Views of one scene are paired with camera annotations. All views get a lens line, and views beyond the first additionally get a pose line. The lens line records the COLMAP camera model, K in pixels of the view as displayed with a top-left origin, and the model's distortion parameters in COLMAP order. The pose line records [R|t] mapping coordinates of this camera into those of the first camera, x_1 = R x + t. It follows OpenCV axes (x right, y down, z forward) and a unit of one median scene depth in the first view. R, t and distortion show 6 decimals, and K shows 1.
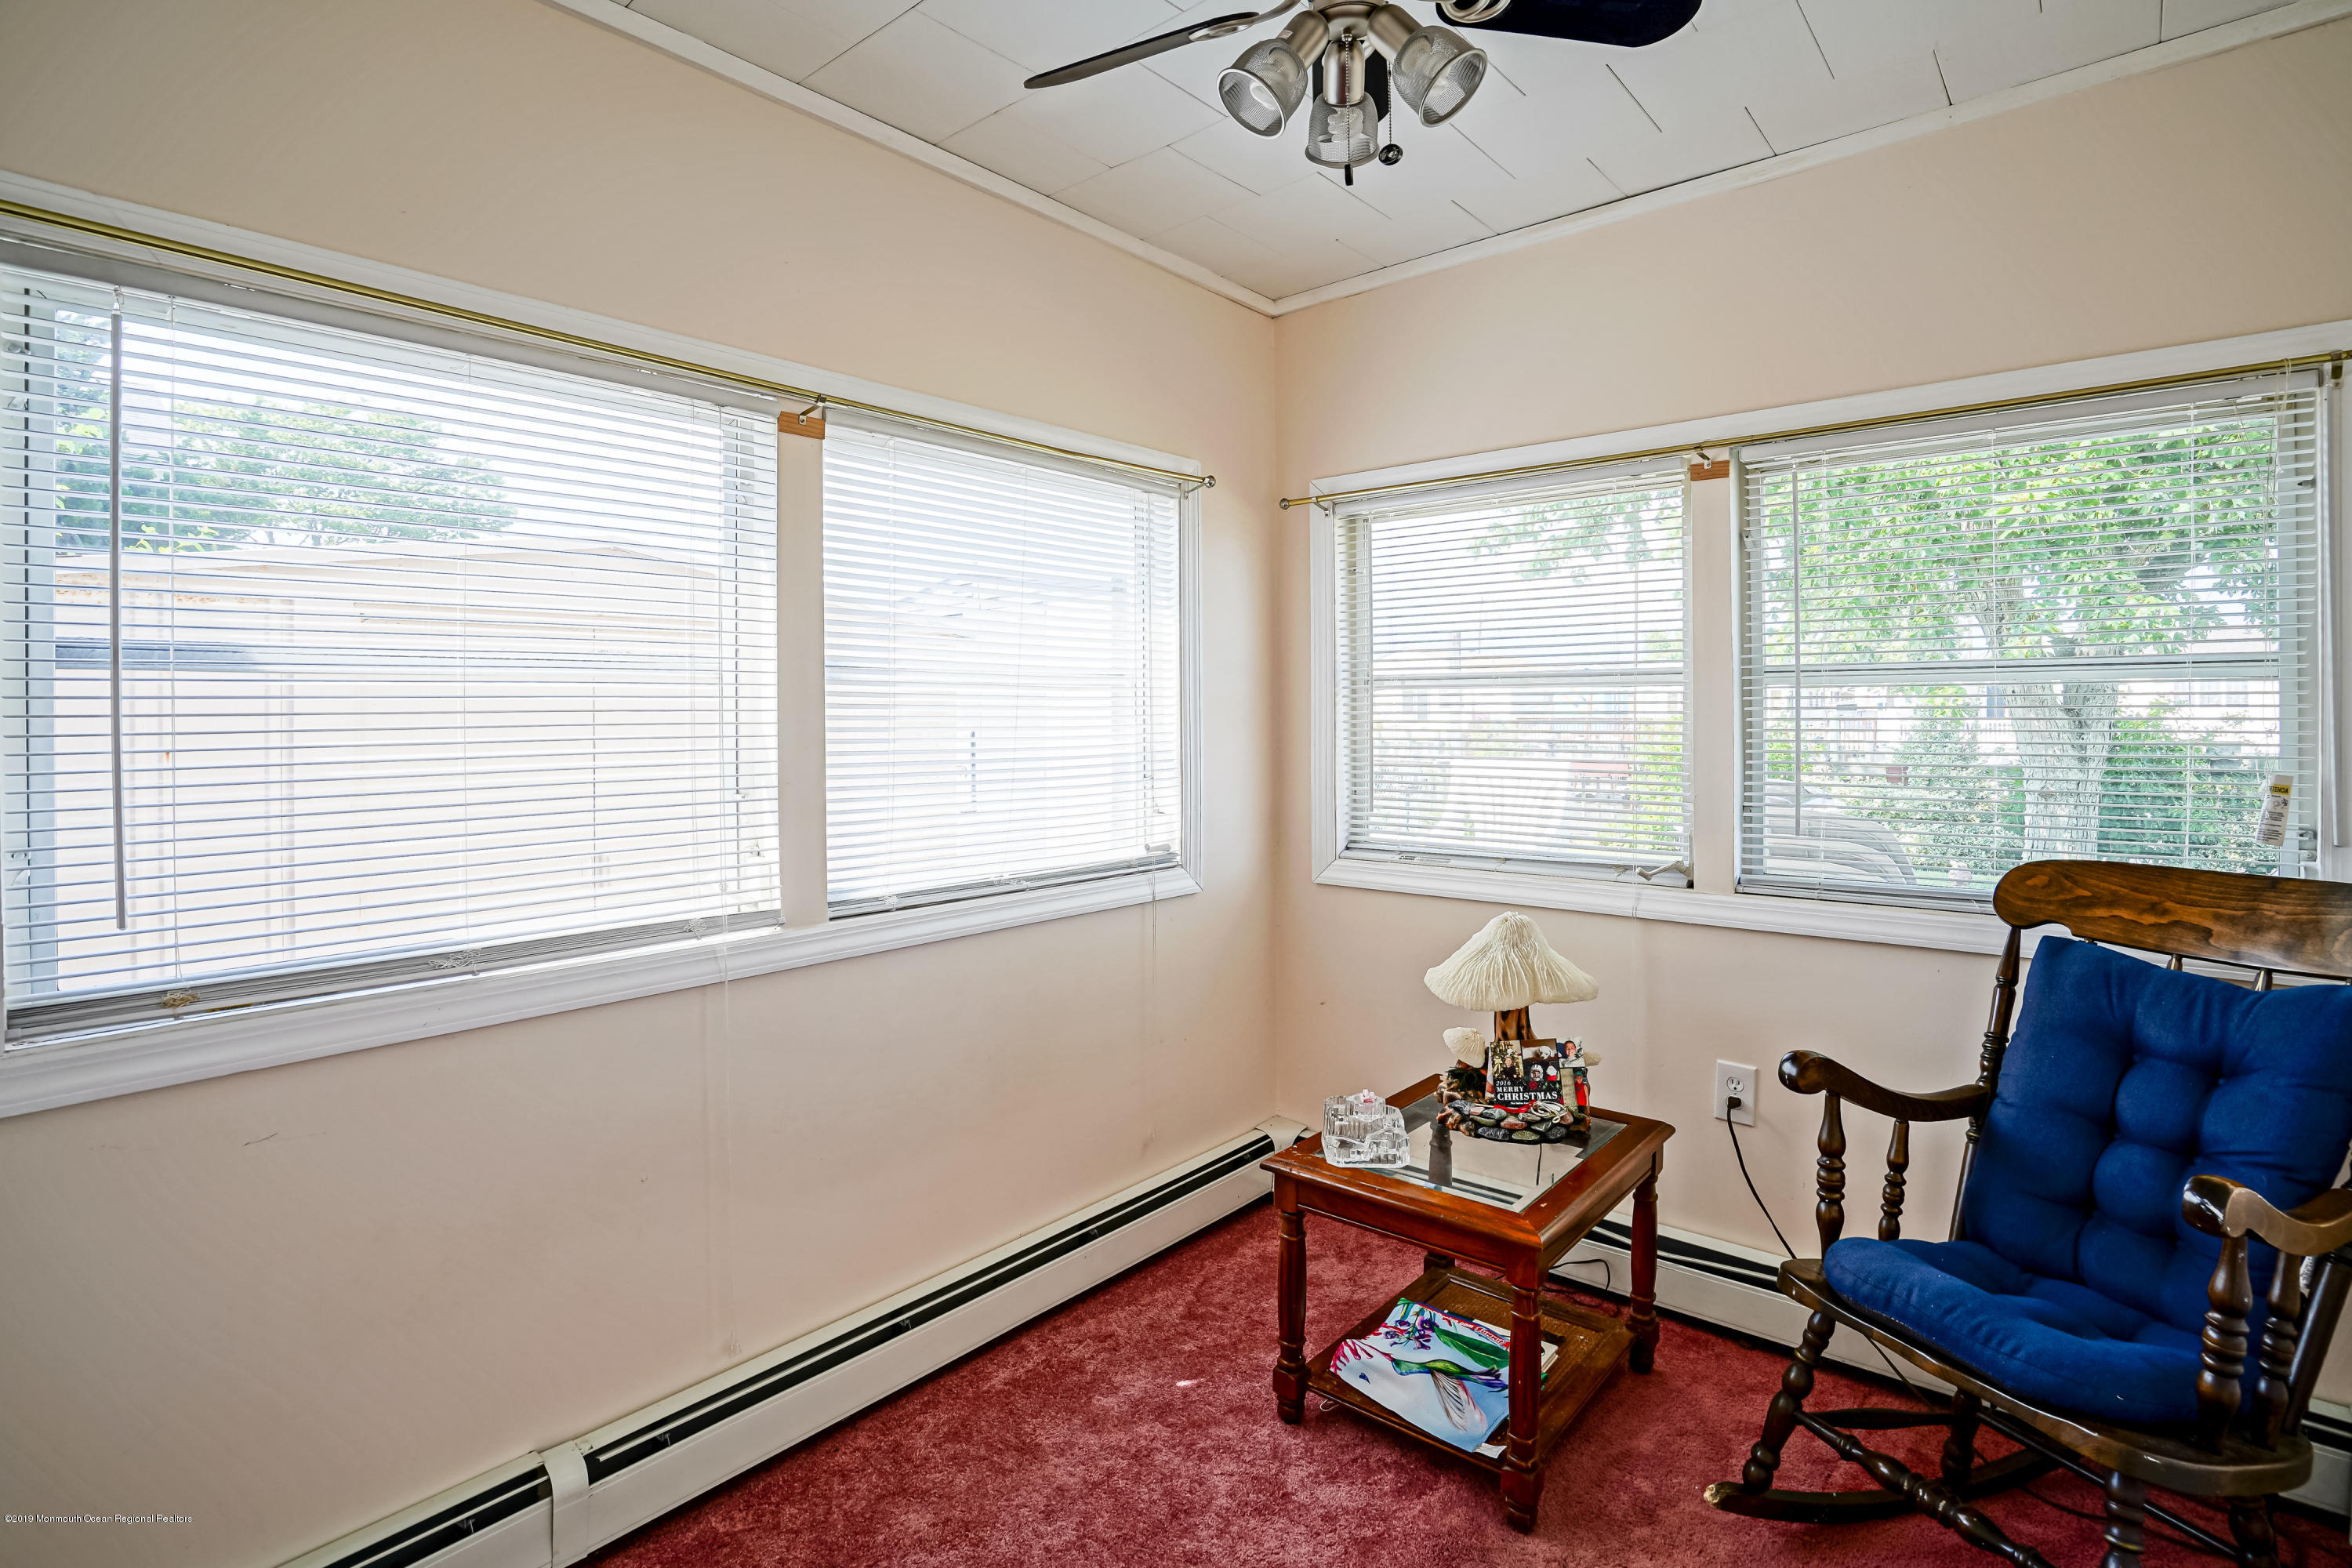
lens RADIAL K [[1160.5, 0, 1253.9], [0, 1160.5, 750.6], [0, 0, 1]] dist [-0.043092, 0.022051]
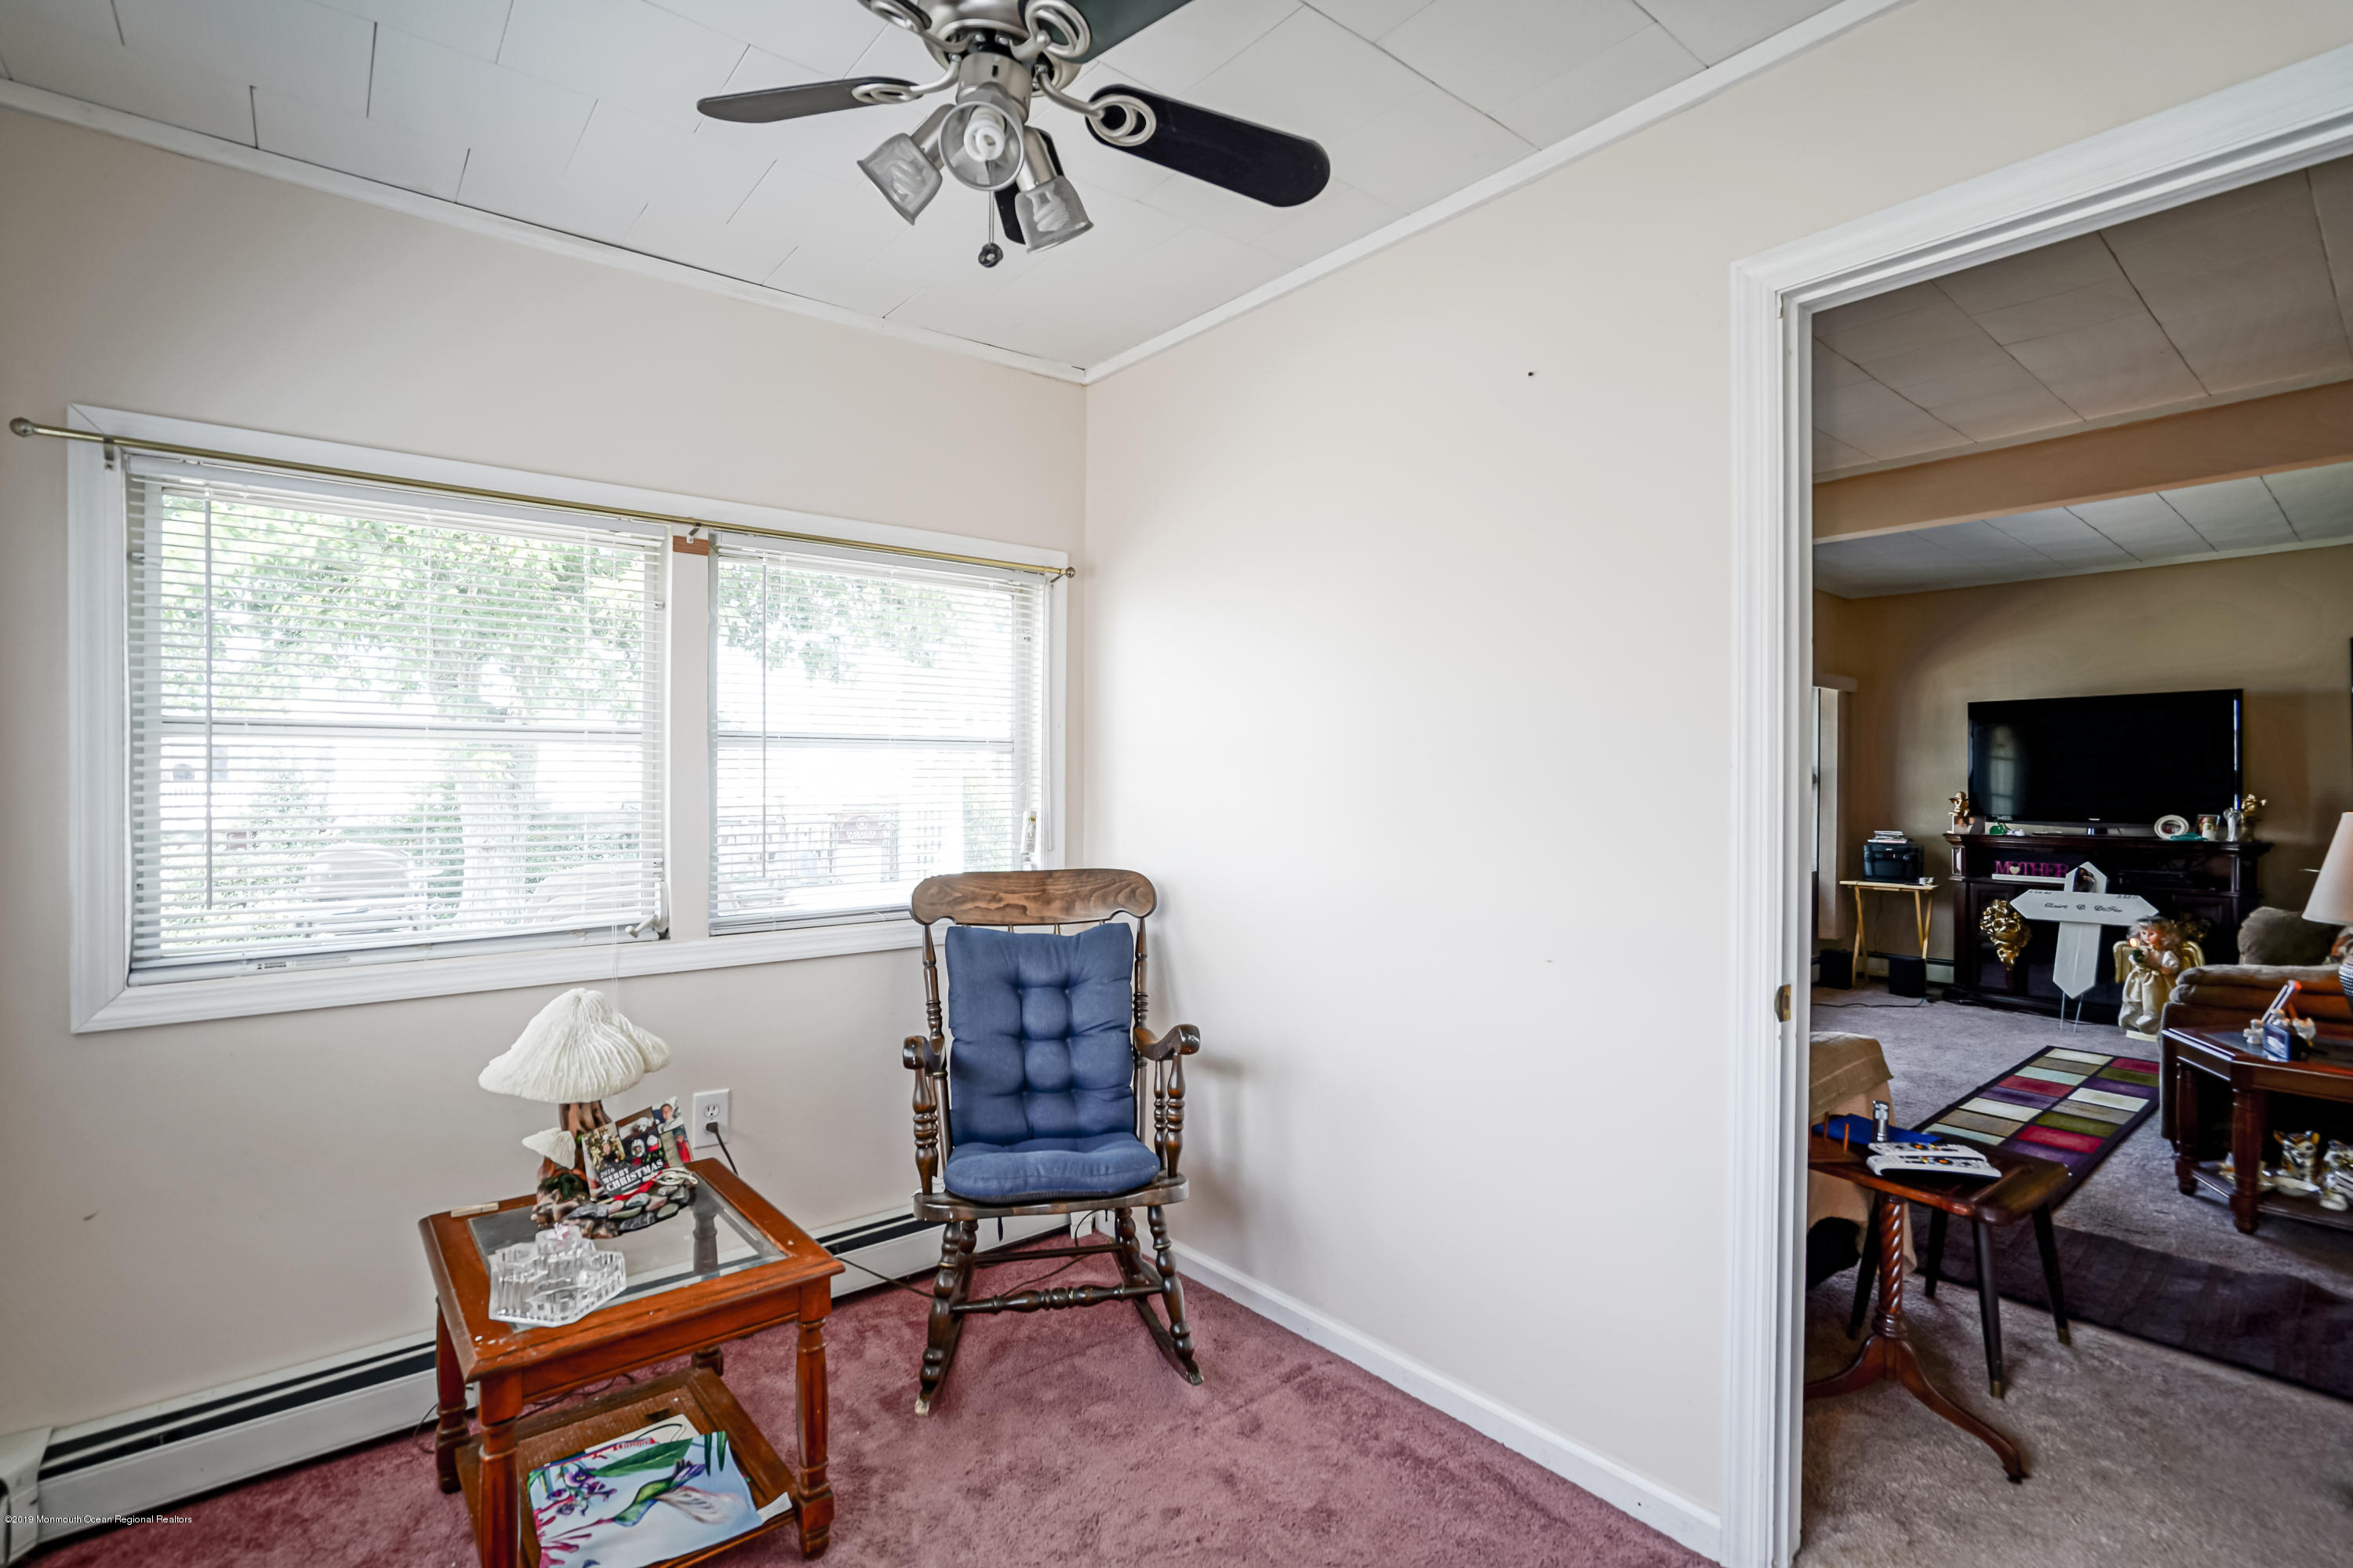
lens RADIAL K [[1067.8, 0, 1169.9], [0, 1067.8, 791.9], [0, 0, 1]] dist [-0.056347, 0.030469]
pose [[0.212033, -0.008158, 0.977228, -0.512240], [0.026835, 0.999637, 0.002522, -0.005260], [-0.976894, 0.025689, 0.212175, 0.384471]]
